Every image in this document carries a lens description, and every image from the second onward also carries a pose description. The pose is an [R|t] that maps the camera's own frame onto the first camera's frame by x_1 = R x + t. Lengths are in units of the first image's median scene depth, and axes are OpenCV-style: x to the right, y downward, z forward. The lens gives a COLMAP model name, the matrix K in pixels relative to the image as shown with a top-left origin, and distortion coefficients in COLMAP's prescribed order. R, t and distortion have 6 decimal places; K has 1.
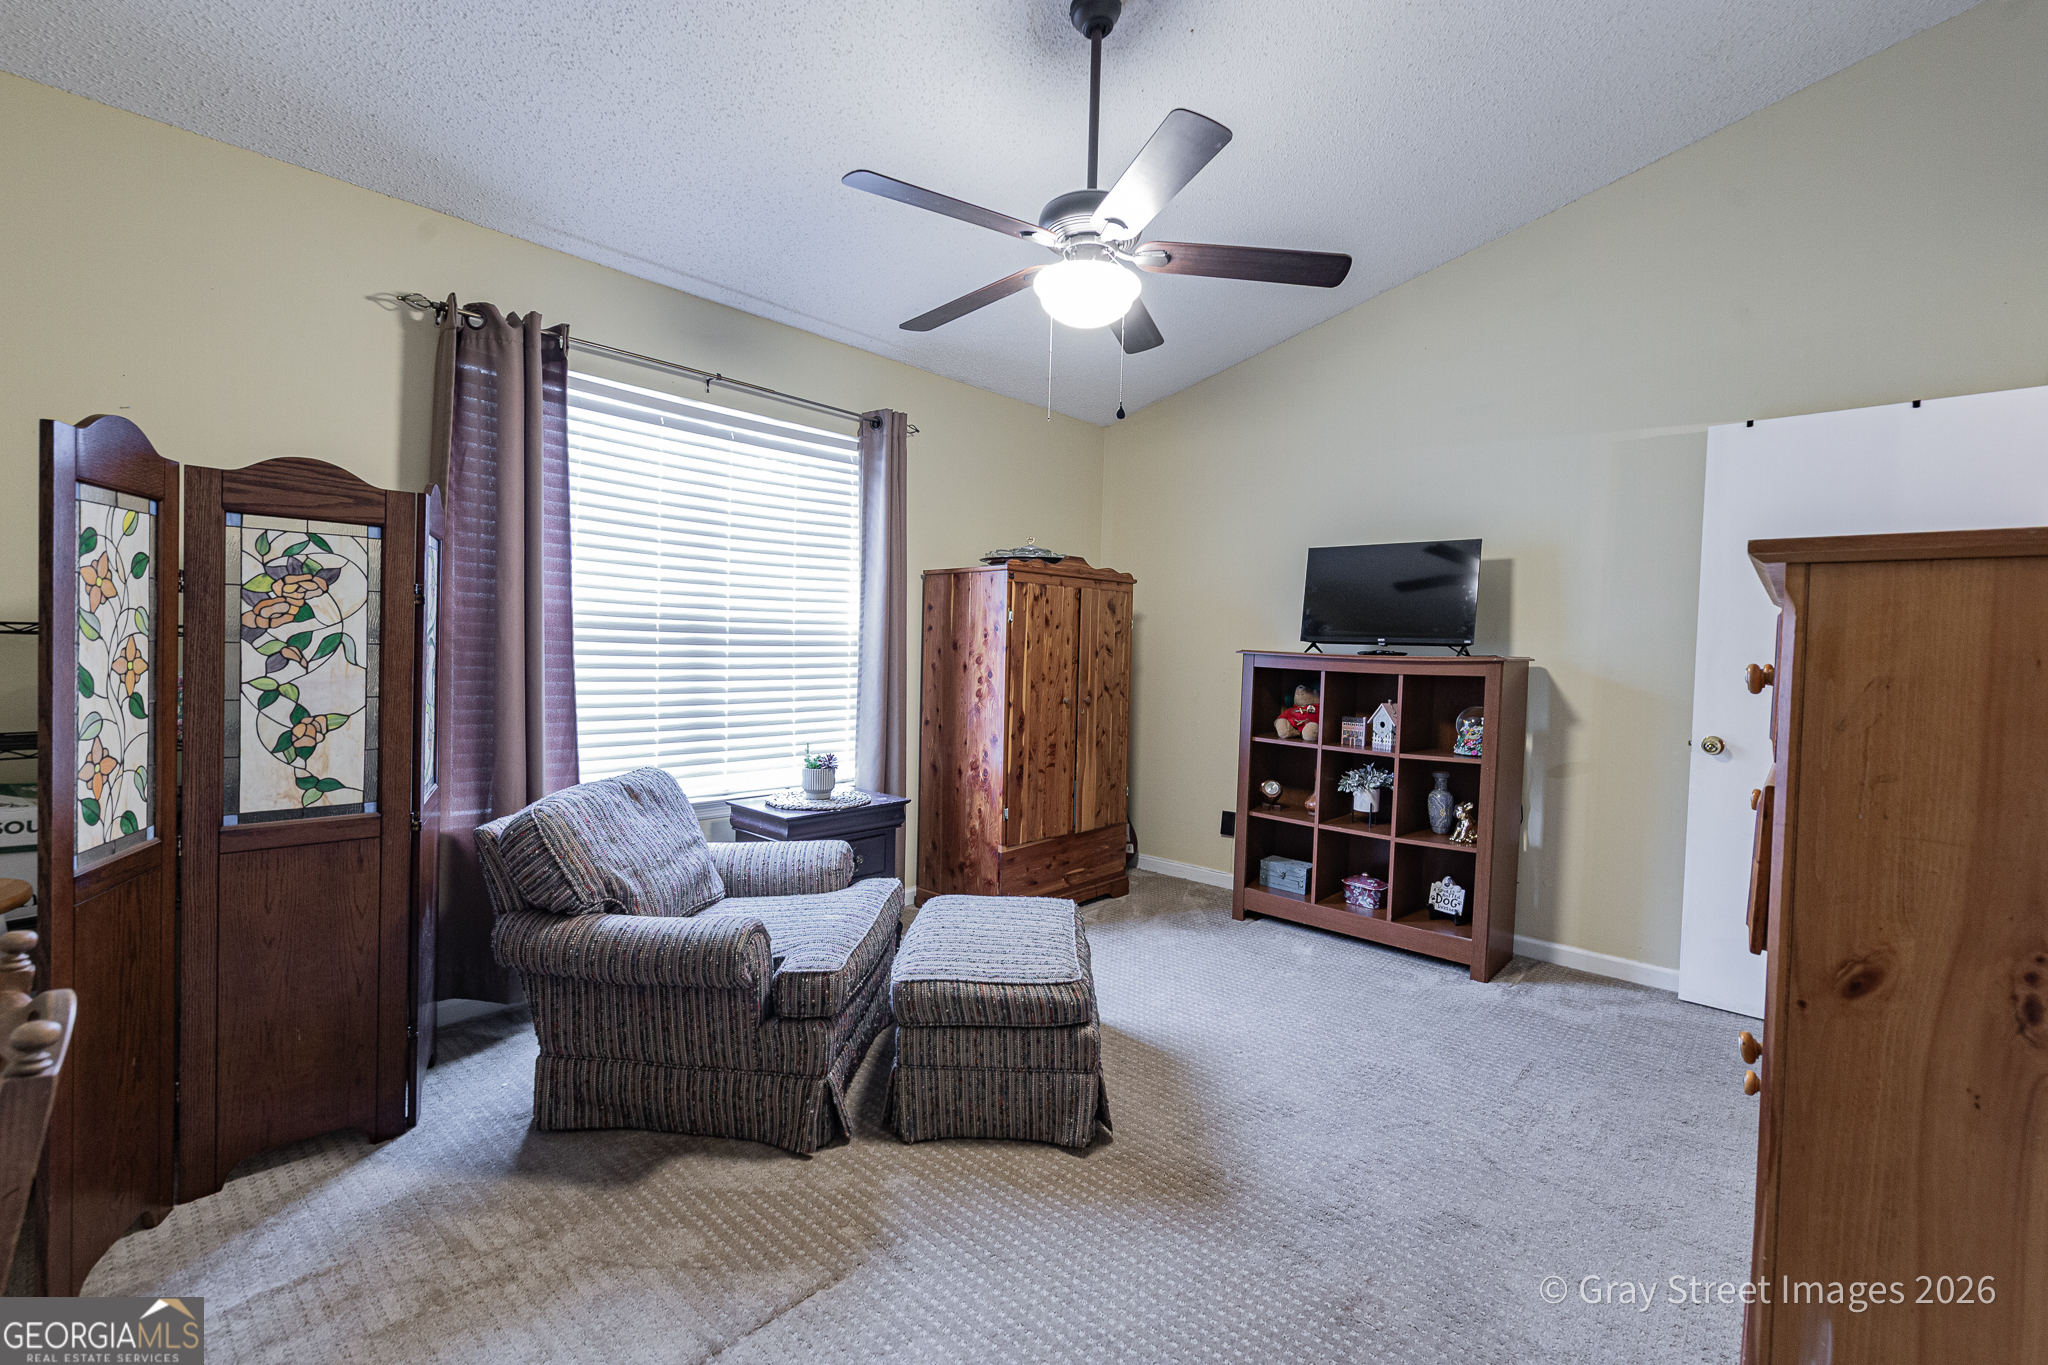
lens RADIAL K [[882.9, 0, 1024.7], [0, 882.9, 677.0], [0, 0, 1]] dist [0.001984, 0.000346]
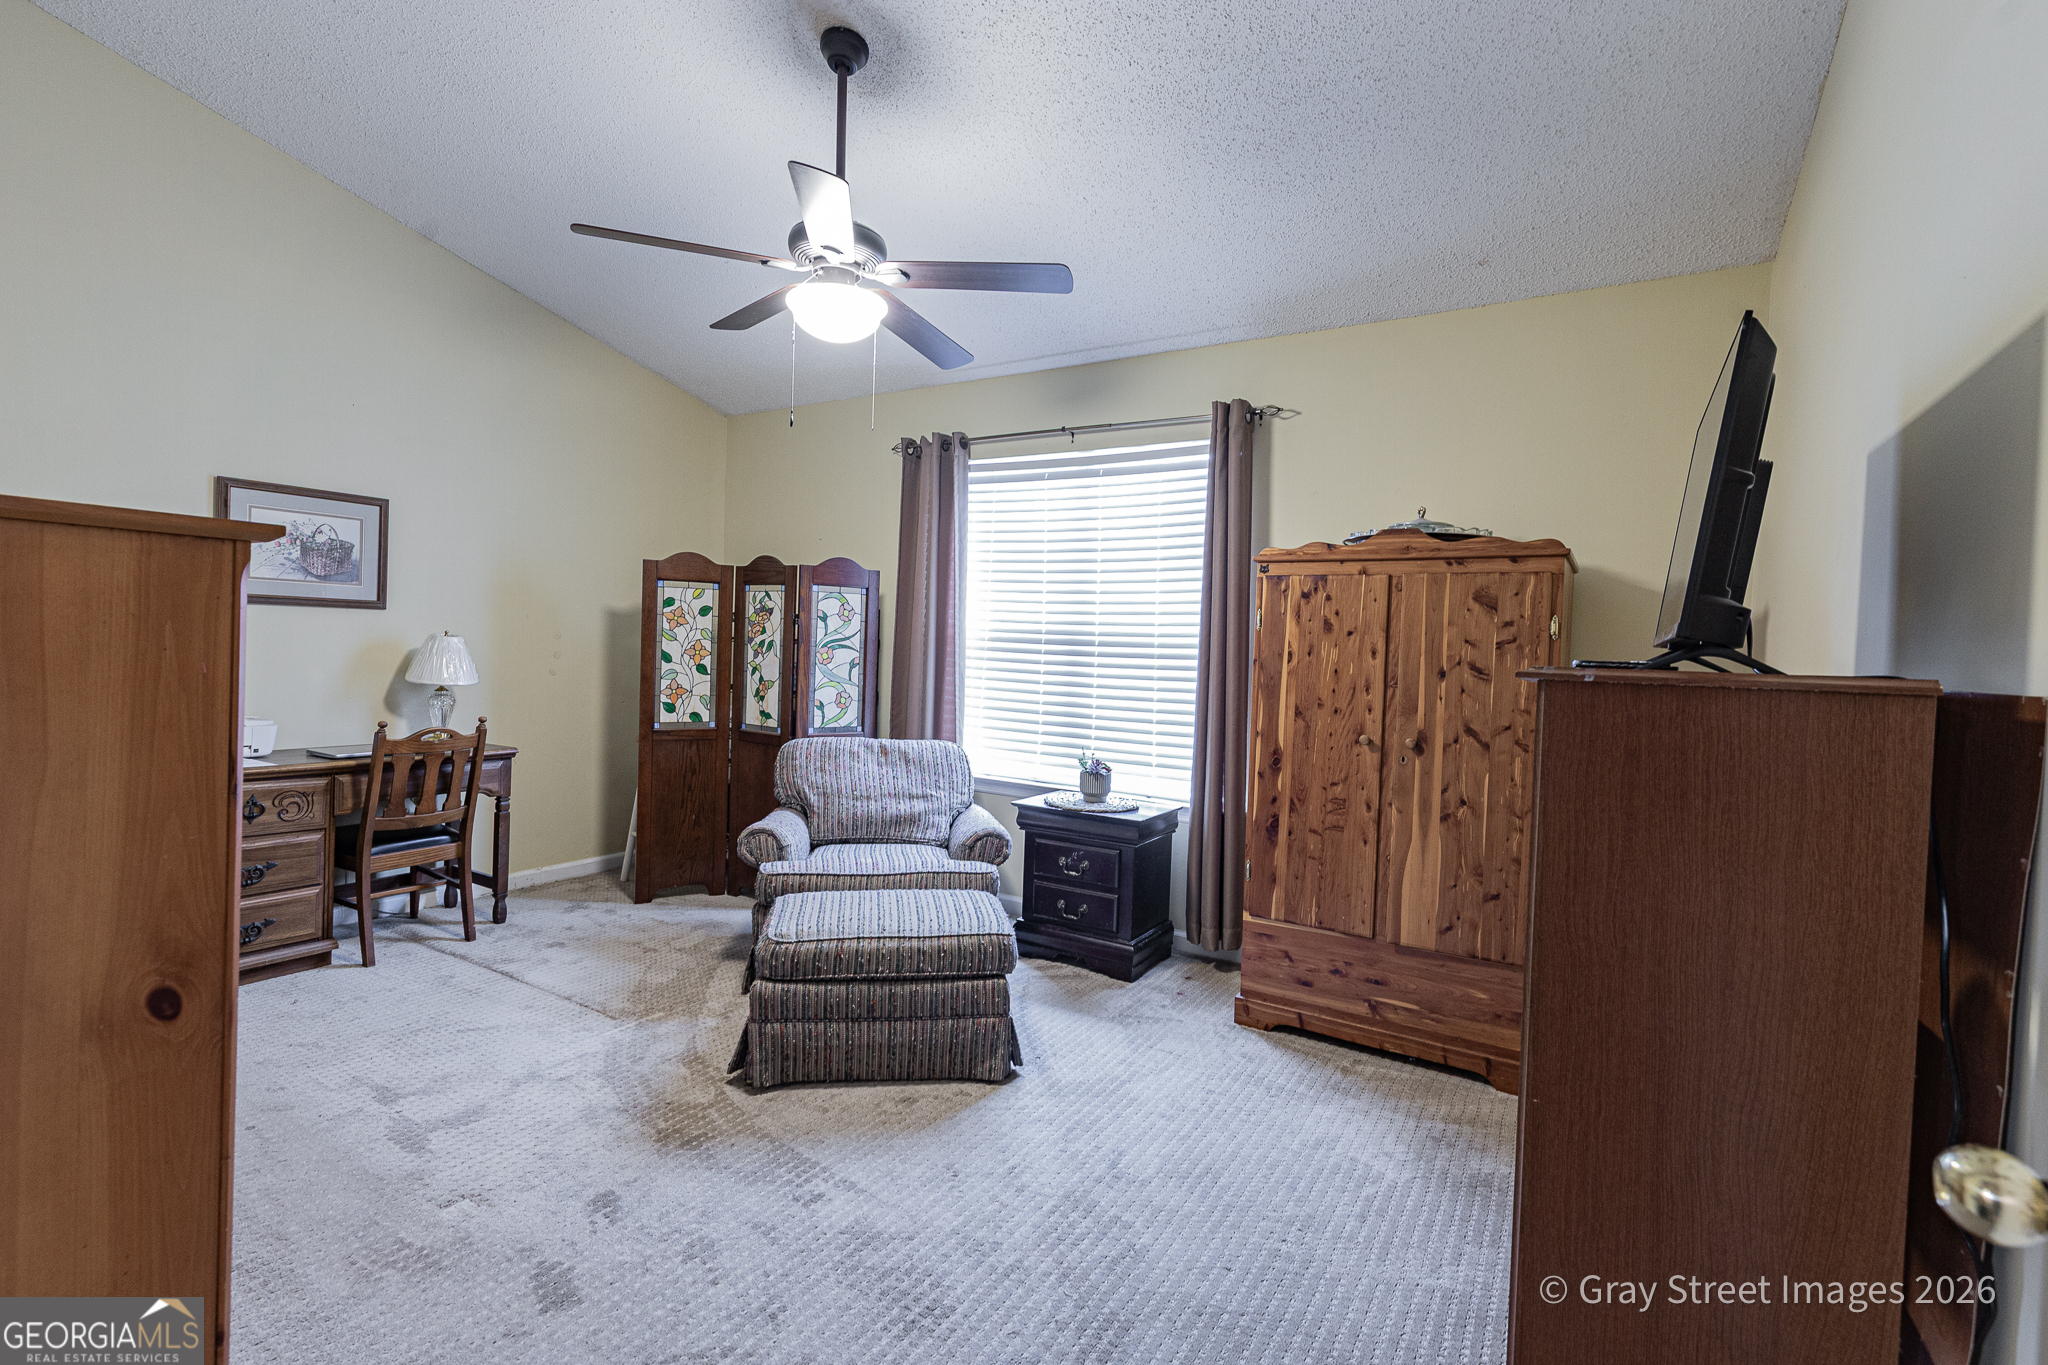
lens RADIAL K [[929.7, 0, 1025.8], [0, 929.7, 670.5], [0, 0, 1]] dist [-0.001623, 0.001686]
pose [[0.186726, 0.008363, -0.982376, 1.370814], [-0.068820, 0.997619, -0.004588, -0.010890], [0.979999, 0.068463, 0.186857, 1.157690]]
